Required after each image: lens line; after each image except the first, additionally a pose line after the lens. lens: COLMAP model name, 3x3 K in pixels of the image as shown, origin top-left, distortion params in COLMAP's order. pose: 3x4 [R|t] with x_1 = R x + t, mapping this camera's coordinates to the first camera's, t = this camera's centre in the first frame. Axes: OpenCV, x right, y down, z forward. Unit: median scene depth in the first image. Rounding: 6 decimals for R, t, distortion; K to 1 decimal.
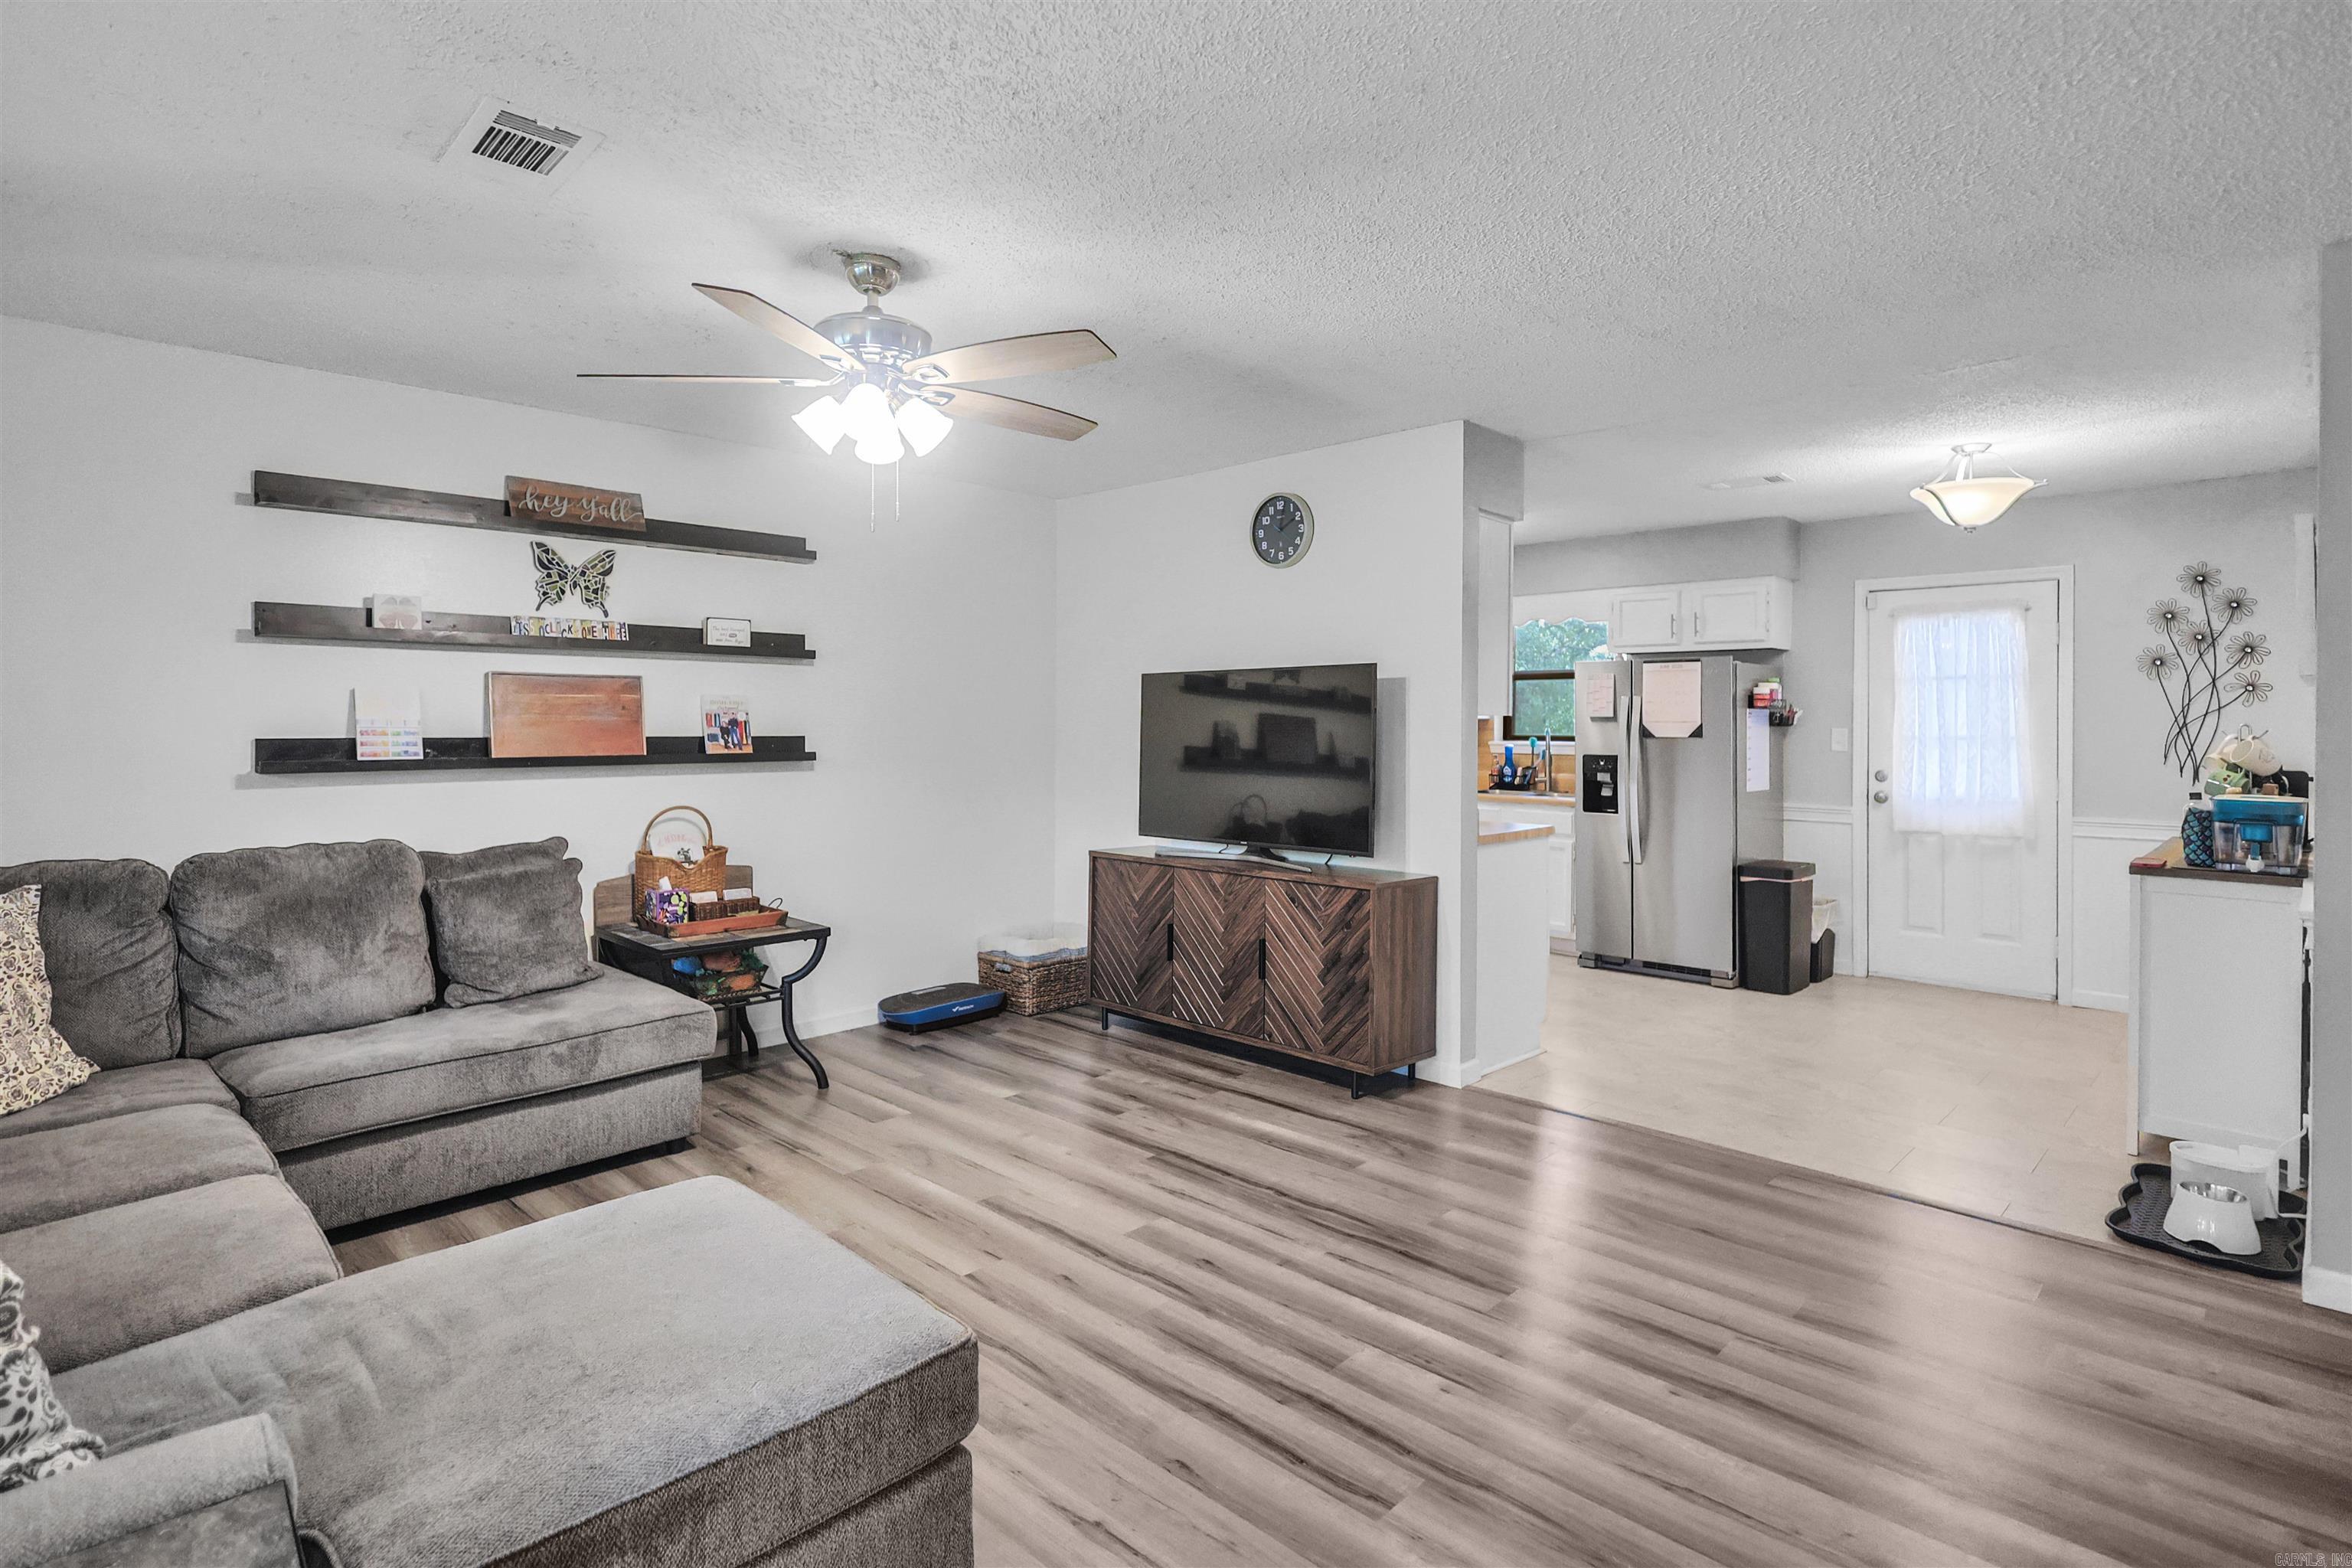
lens RADIAL K [[1173.4, 0, 1185.2], [0, 1173.4, 727.5], [0, 0, 1]] dist [-0.000936, -0.000048]
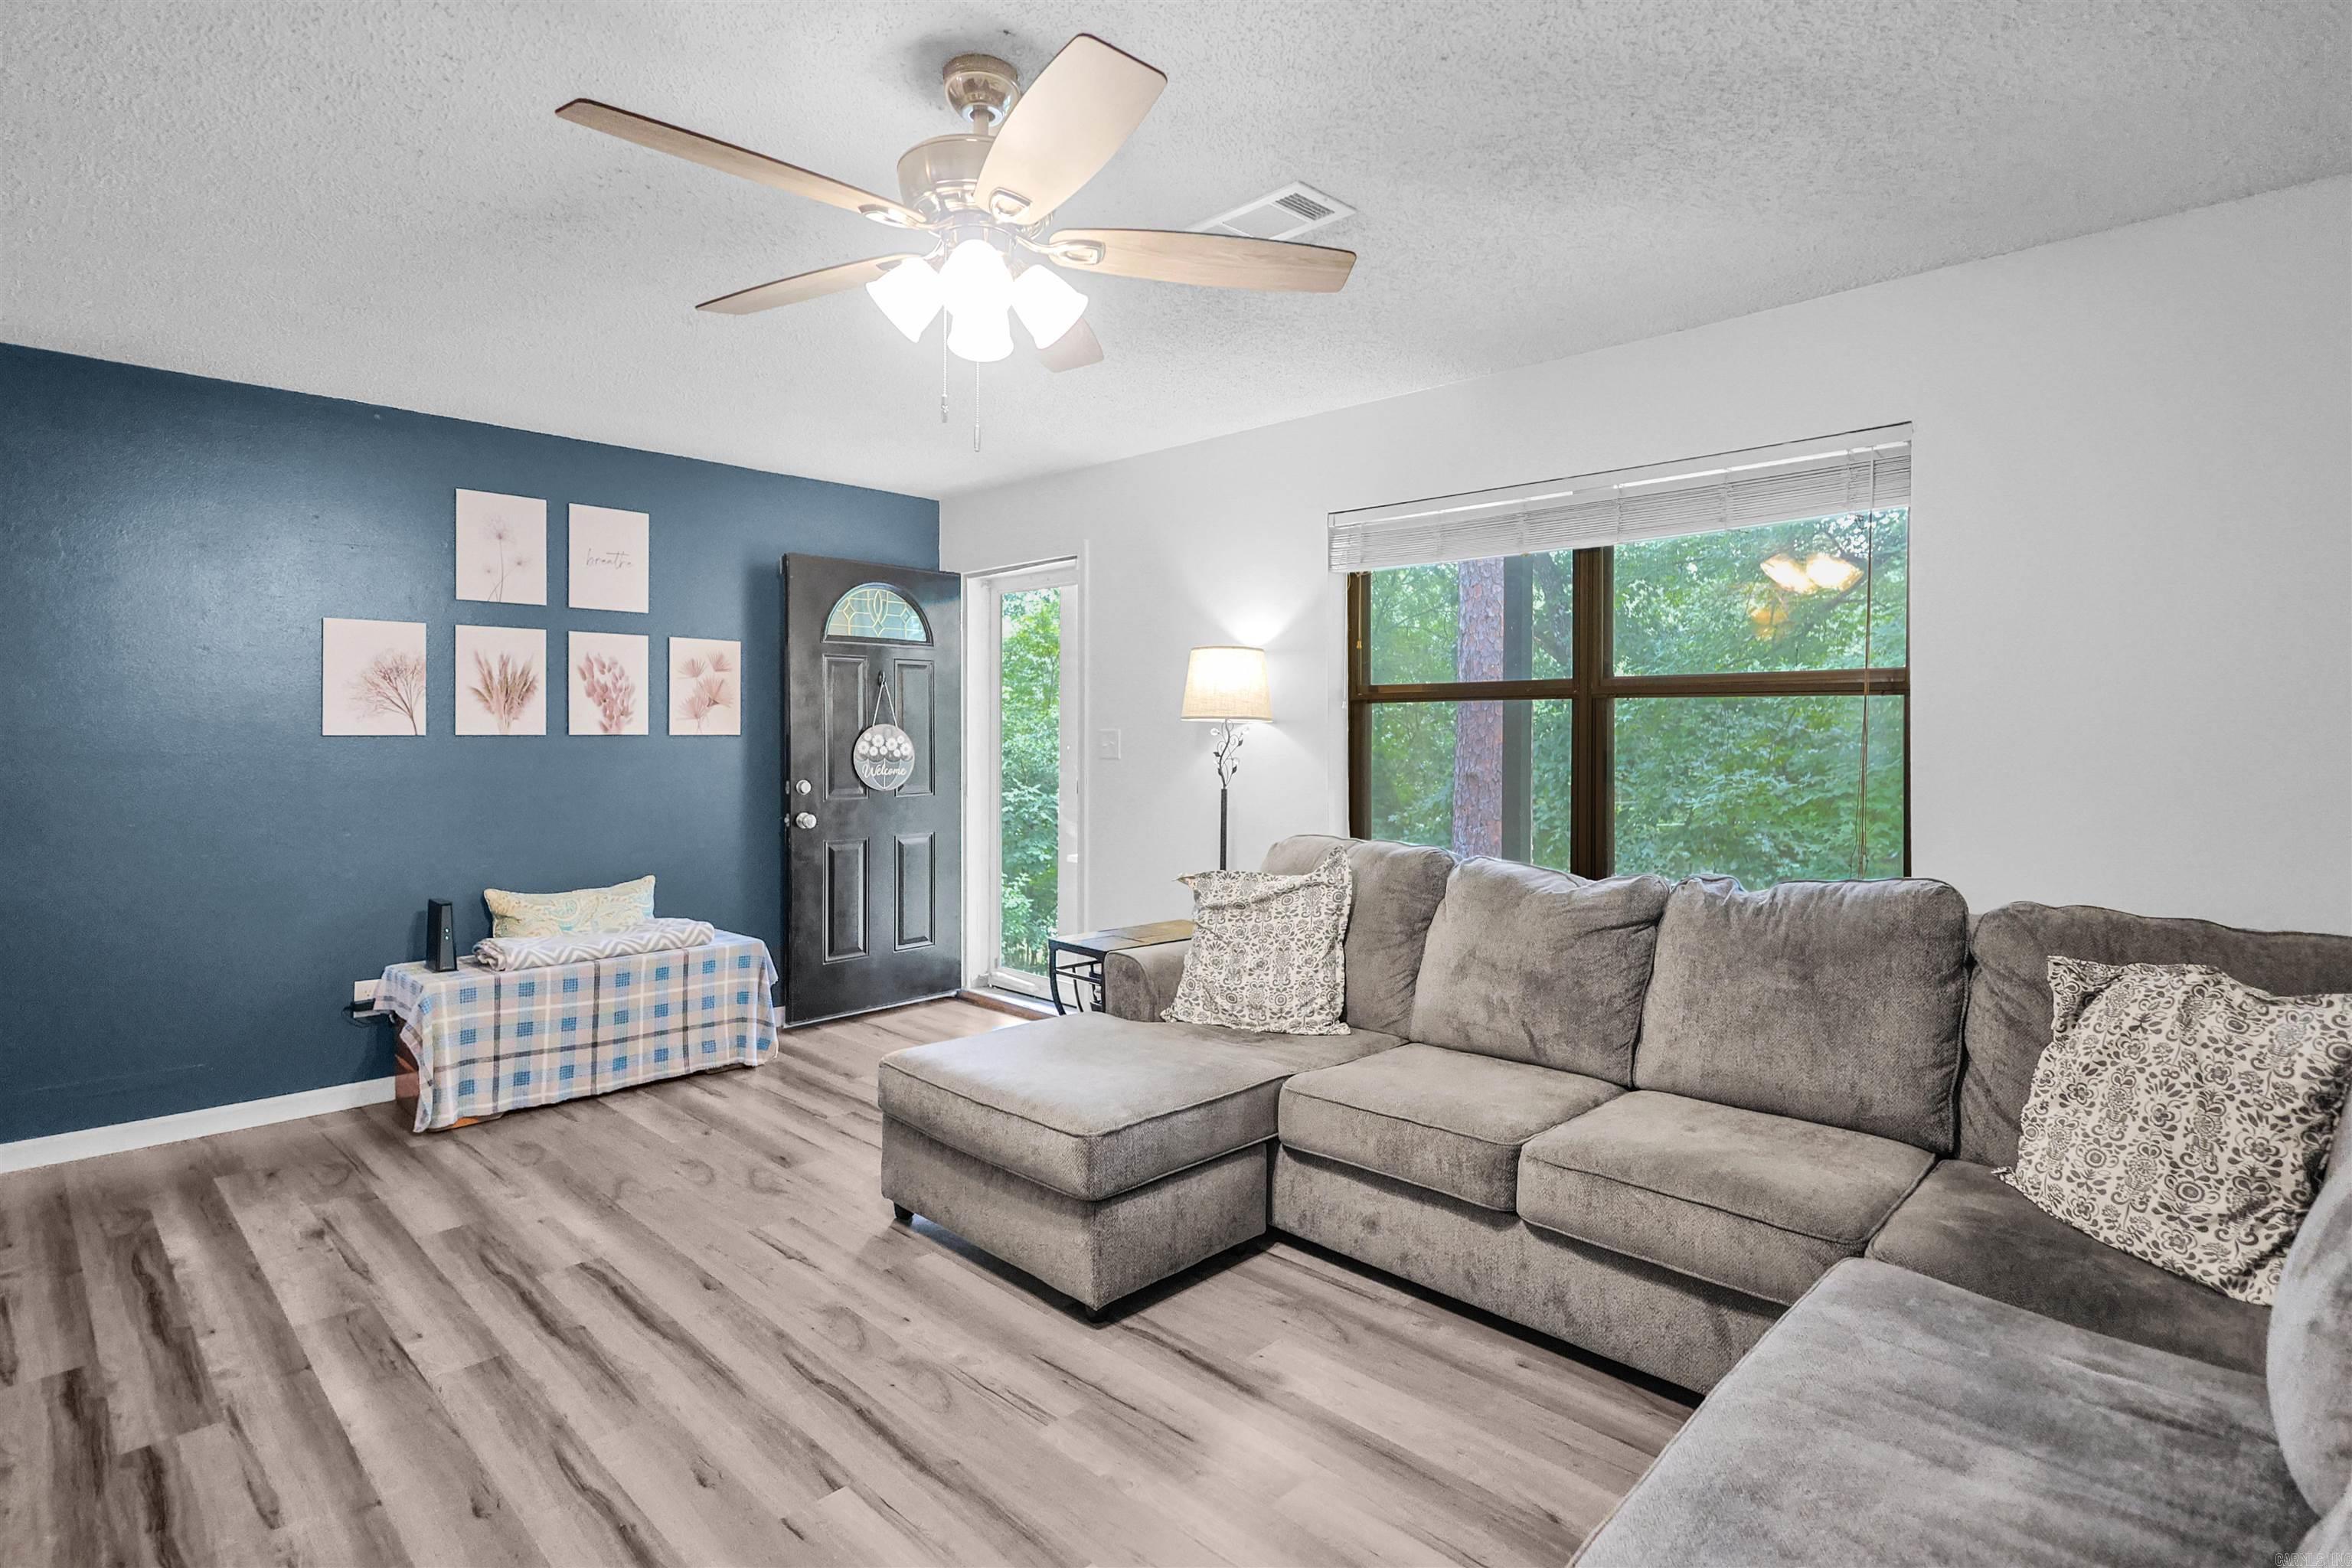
lens RADIAL K [[1173.4, 0, 1185.2], [0, 1173.4, 727.5], [0, 0, 1]] dist [-0.000936, -0.000048]
pose [[-0.999971, -0.007501, -0.001604, -0.256191], [-0.007503, 0.999971, 0.001362, 0.000277], [0.001593, 0.001374, -0.999998, 1.119065]]
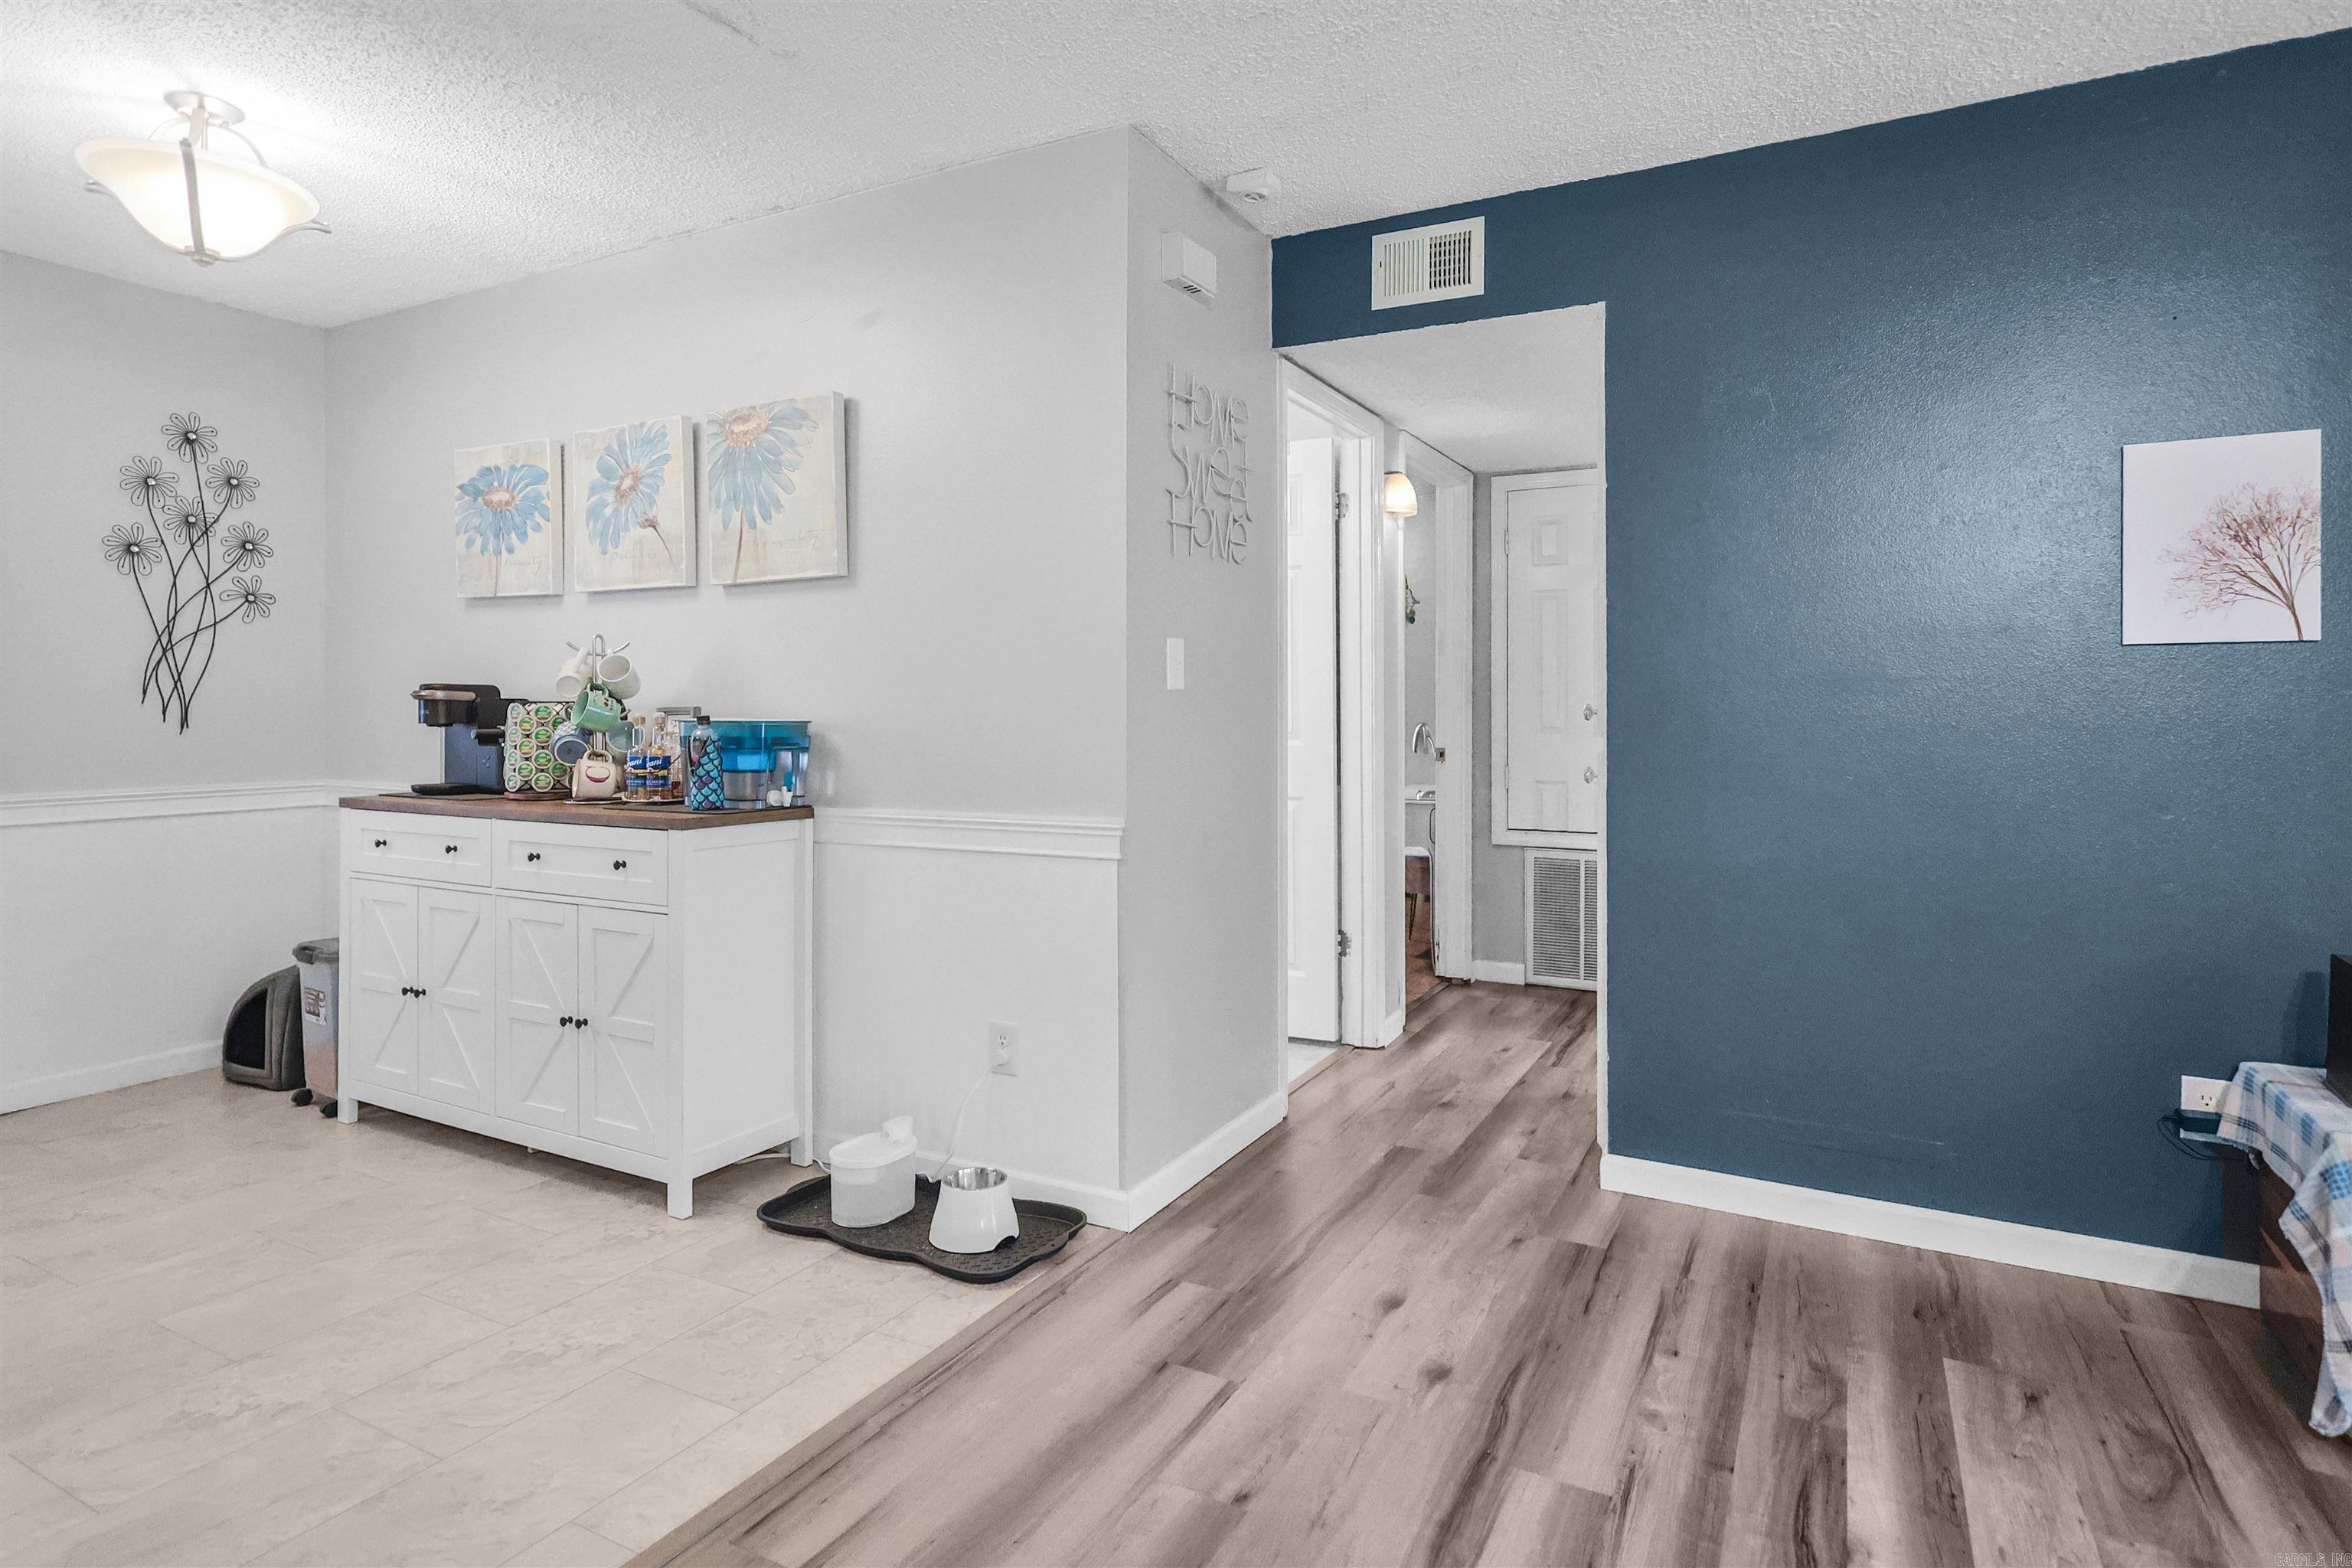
lens RADIAL K [[1221.9, 0, 1193.9], [0, 1221.9, 707.8], [0, 0, 1]] dist [0.000249, -0.000063]
pose [[-0.280599, -0.004647, 0.959814, -0.002544], [0.001354, 0.999985, 0.005237, 0.038620], [-0.959824, 0.002769, -0.280588, 0.768345]]
